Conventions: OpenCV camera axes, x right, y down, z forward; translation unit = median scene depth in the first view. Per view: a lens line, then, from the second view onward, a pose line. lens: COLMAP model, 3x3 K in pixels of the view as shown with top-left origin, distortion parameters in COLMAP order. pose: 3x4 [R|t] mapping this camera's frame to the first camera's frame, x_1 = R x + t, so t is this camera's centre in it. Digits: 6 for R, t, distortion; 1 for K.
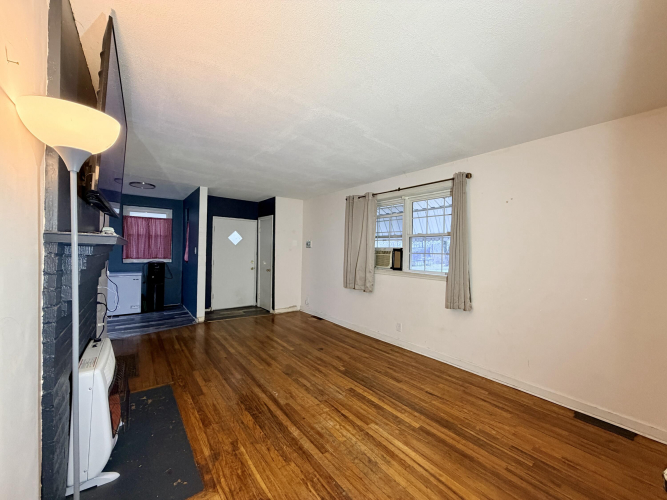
lens RADIAL K [[265.9, 0, 332.1], [0, 265.9, 250.9], [0, 0, 1]] dist [0.000275, 0.000056]
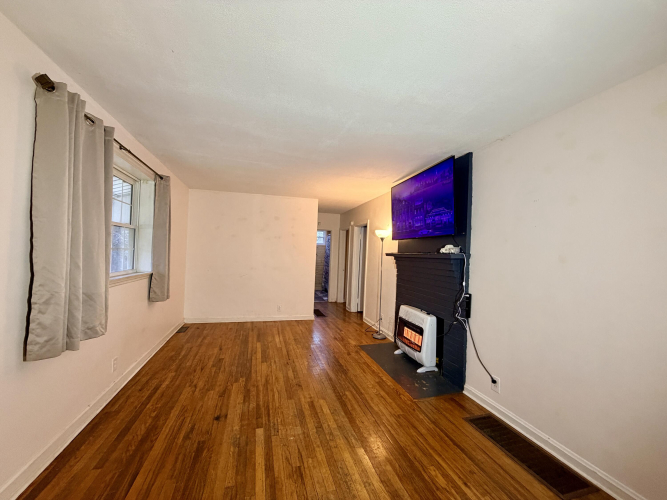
lens RADIAL K [[265.9, 0, 332.1], [0, 265.9, 250.9], [0, 0, 1]] dist [0.000275, 0.000056]
pose [[-0.927221, -0.047861, 0.371444, -0.656701], [-0.052413, 0.998623, -0.002164, -0.020993], [-0.370829, -0.021475, -0.928453, 2.005816]]
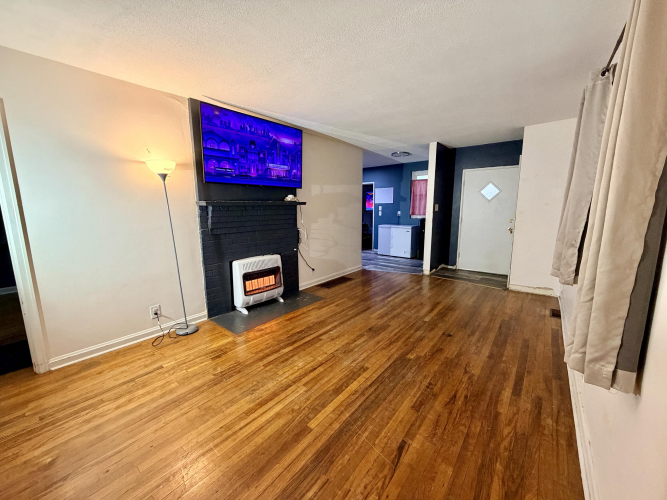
lens RADIAL K [[265.9, 0, 332.1], [0, 265.9, 250.9], [0, 0, 1]] dist [0.000275, 0.000056]
pose [[0.234825, 0.141192, -0.961729, 0.793431], [0.011427, 0.988925, 0.147975, 0.017782], [0.971971, -0.045738, 0.230611, 0.695206]]
